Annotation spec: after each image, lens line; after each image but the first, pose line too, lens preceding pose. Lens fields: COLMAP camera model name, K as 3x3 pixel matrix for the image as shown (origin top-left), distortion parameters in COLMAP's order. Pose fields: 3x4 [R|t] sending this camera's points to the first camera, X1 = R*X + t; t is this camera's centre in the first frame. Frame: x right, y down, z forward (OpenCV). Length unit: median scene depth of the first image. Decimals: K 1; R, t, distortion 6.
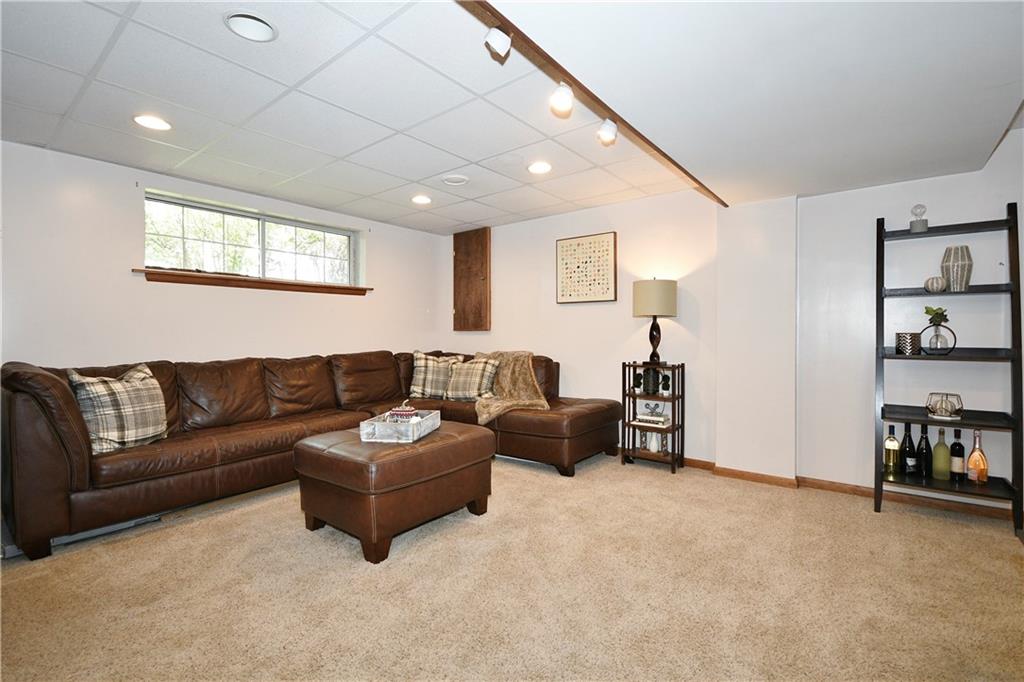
lens RADIAL K [[449.6, 0, 516.2], [0, 449.6, 336.2], [0, 0, 1]] dist [0.002116, -0.010651]
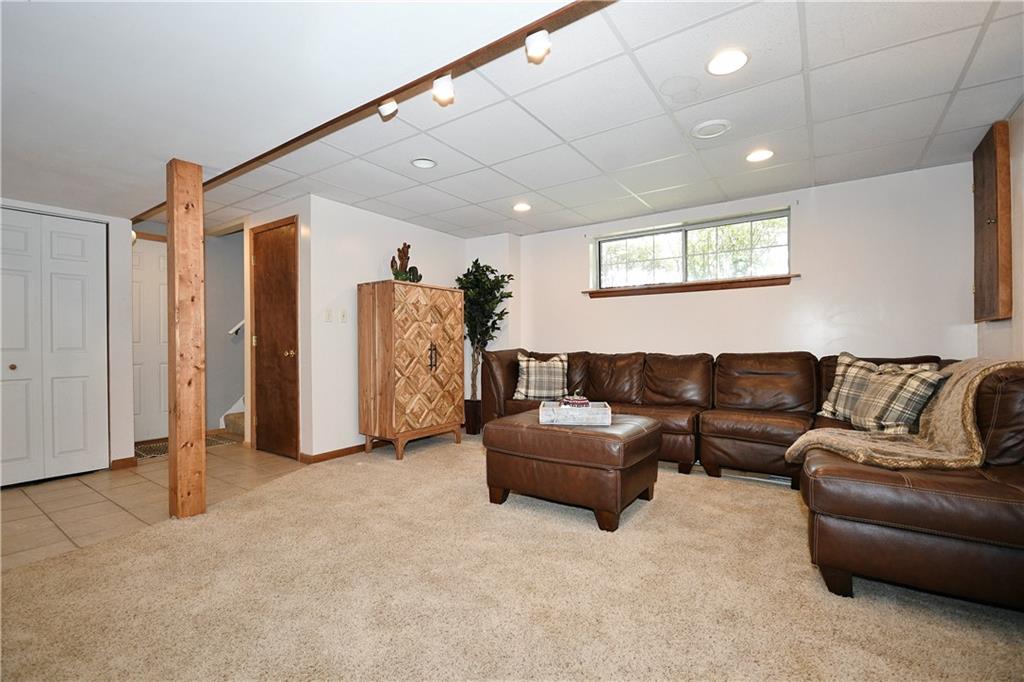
lens RADIAL K [[449.6, 0, 511.4], [0, 449.6, 343.3], [0, 0, 1]] dist [0.002116, -0.010651]
pose [[0.070374, -0.000541, -0.997520, 0.511660], [-0.003861, 0.999992, -0.000815, 0.022623], [0.997513, 0.003909, 0.070372, 0.499196]]
